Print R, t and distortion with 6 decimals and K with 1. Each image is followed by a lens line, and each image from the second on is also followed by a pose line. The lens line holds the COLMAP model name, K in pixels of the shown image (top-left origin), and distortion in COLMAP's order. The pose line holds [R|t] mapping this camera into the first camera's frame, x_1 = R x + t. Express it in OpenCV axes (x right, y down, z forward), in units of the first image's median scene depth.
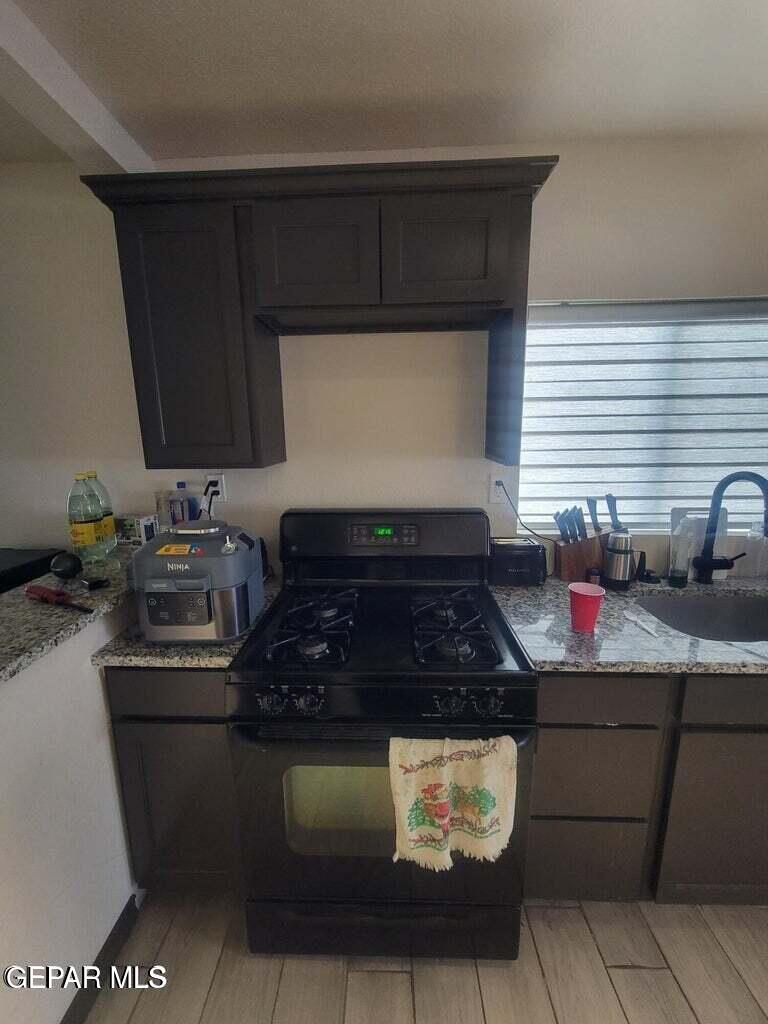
lens RADIAL K [[417.9, 0, 378.1], [0, 417.9, 511.4], [0, 0, 1]] dist [0.000086, 0.001004]
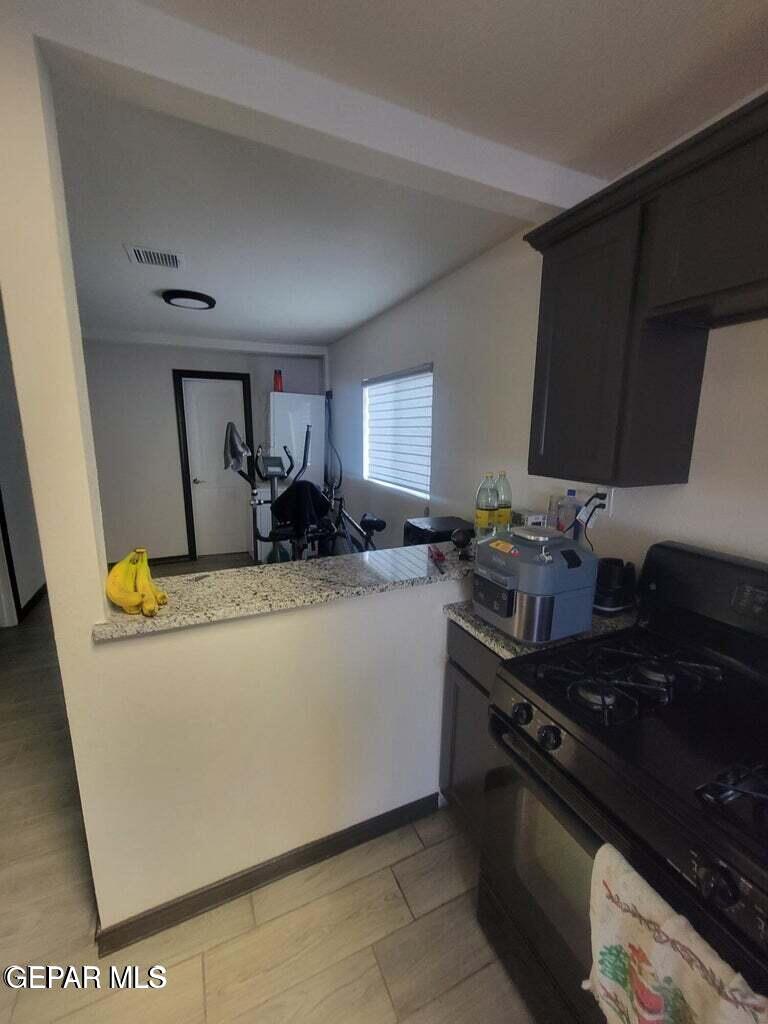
lens RADIAL K [[417.9, 0, 383.2], [0, 417.9, 510.6], [0, 0, 1]] dist [0.000086, 0.001004]
pose [[0.442376, 0.188669, -0.876759, 0.343777], [-0.188798, 0.975304, 0.114616, -0.070334], [0.876732, 0.114827, 0.467072, 0.148475]]
